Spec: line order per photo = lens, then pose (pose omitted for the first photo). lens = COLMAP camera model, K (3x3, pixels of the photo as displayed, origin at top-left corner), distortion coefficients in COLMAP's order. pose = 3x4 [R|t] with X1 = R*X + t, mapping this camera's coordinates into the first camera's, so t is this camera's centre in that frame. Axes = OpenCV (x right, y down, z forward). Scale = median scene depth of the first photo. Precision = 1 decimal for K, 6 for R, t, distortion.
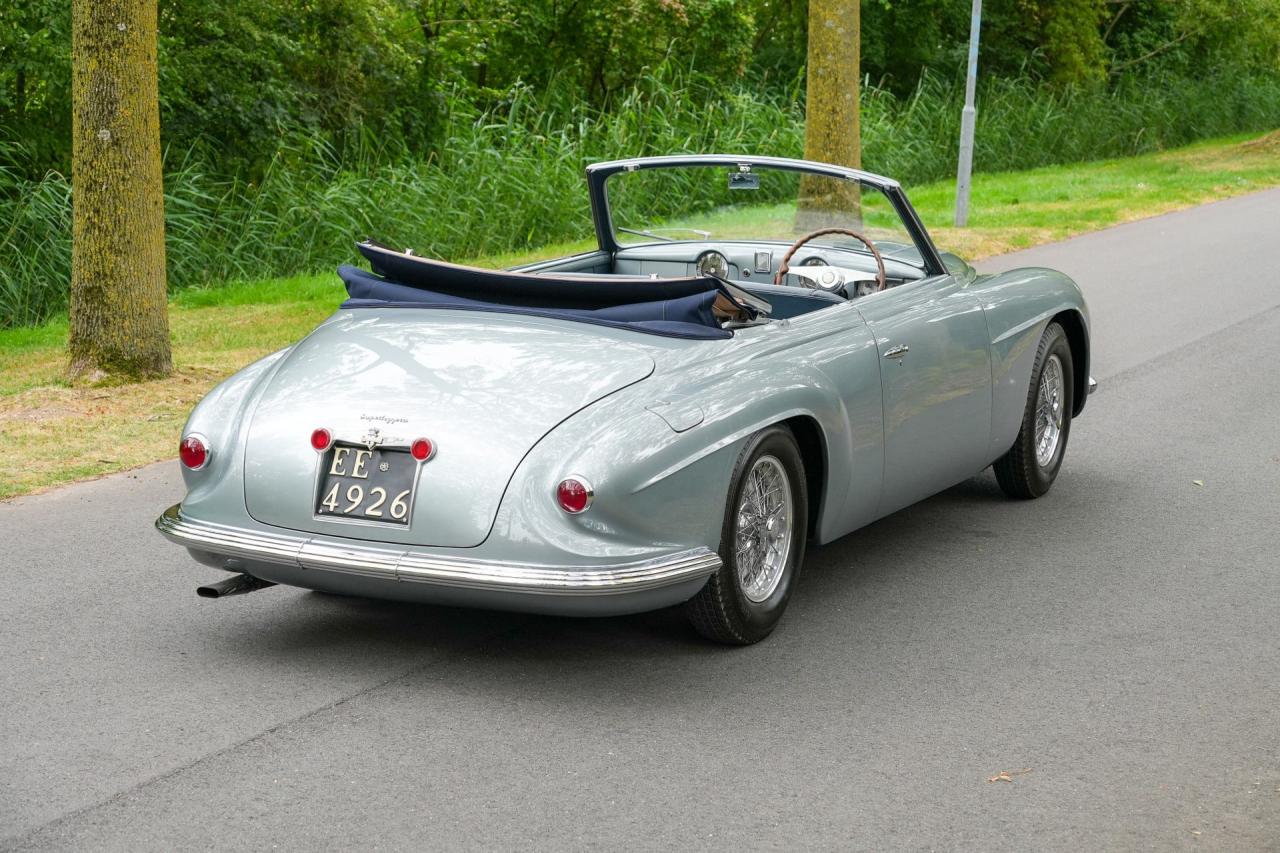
lens RADIAL K [[2709.0, 0, 640.0], [0, 2709.0, 426.5], [0, 0, 1]] dist [-0.014737, 0.049095]
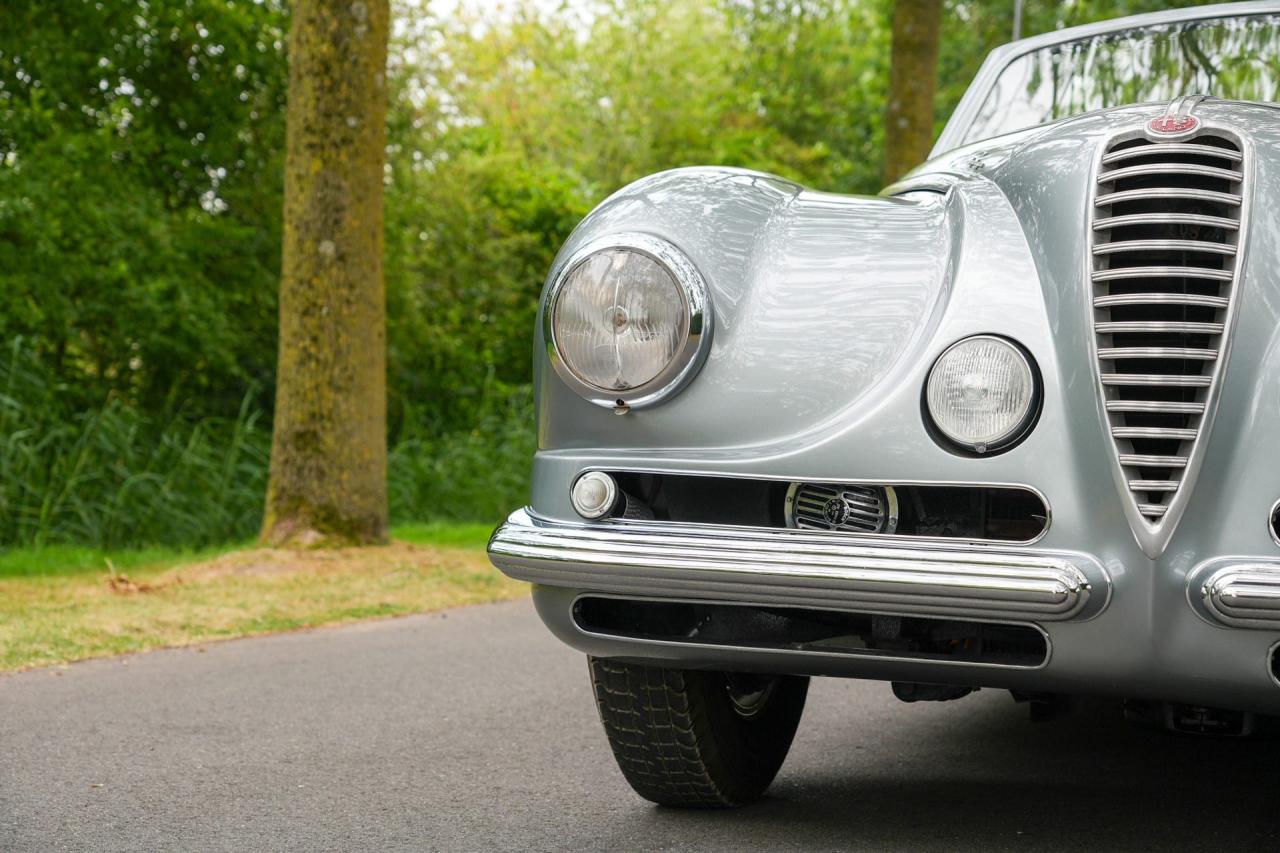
lens RADIAL K [[2252.9, 0, 640.0], [0, 2252.9, 426.5], [0, 0, 1]] dist [-0.019932, -0.012961]
pose [[0.996619, 0.006034, 0.081937, -0.156364], [0.006973, 0.987488, -0.157539, 0.056069], [-0.081862, 0.157578, 0.984108, 0.313140]]
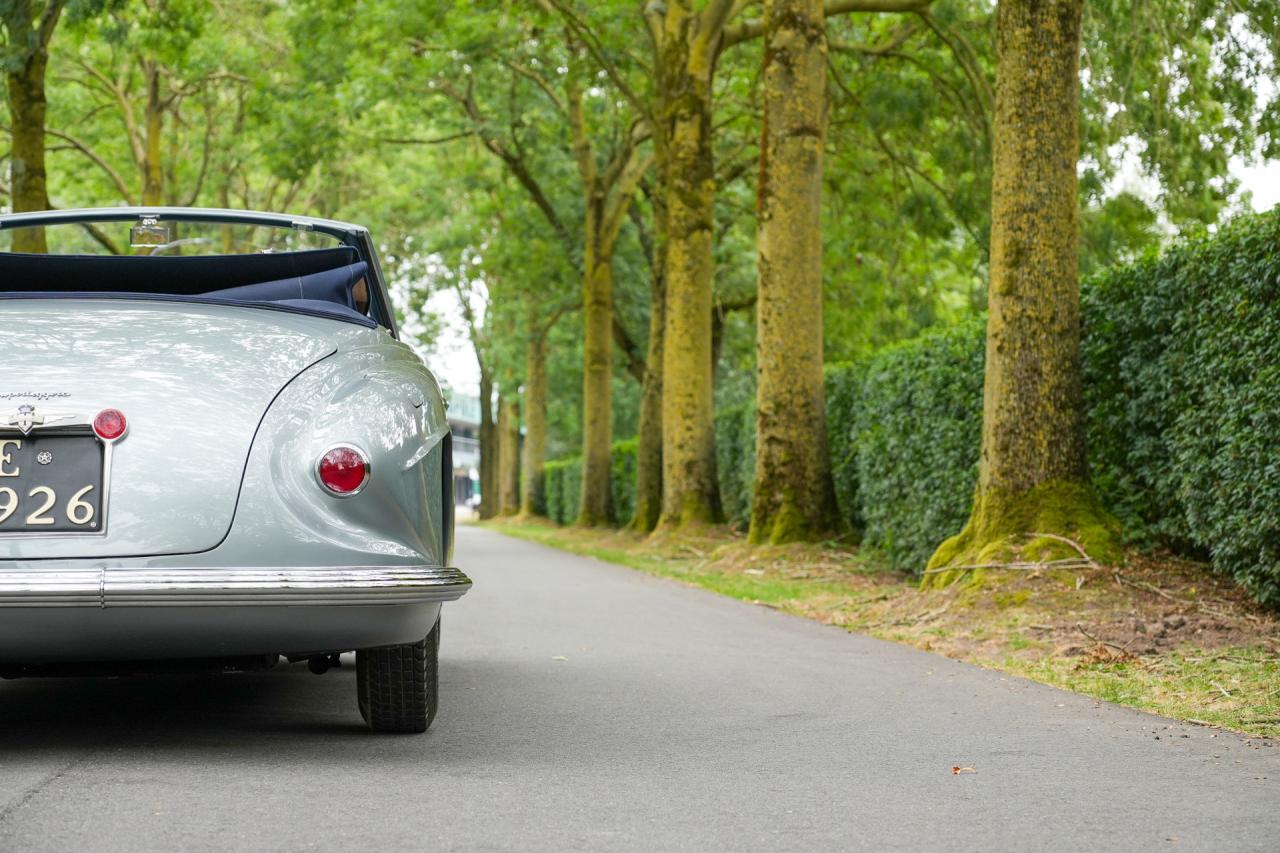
lens RADIAL K [[3040.9, 0, 640.0], [0, 3040.9, 426.5], [0, 0, 1]] dist [-0.029013, 0.291014]
pose [[0.870946, -0.014325, 0.491169, -0.201793], [0.102305, 0.982957, -0.152739, 0.083133], [-0.480610, 0.183276, 0.857568, 0.145236]]
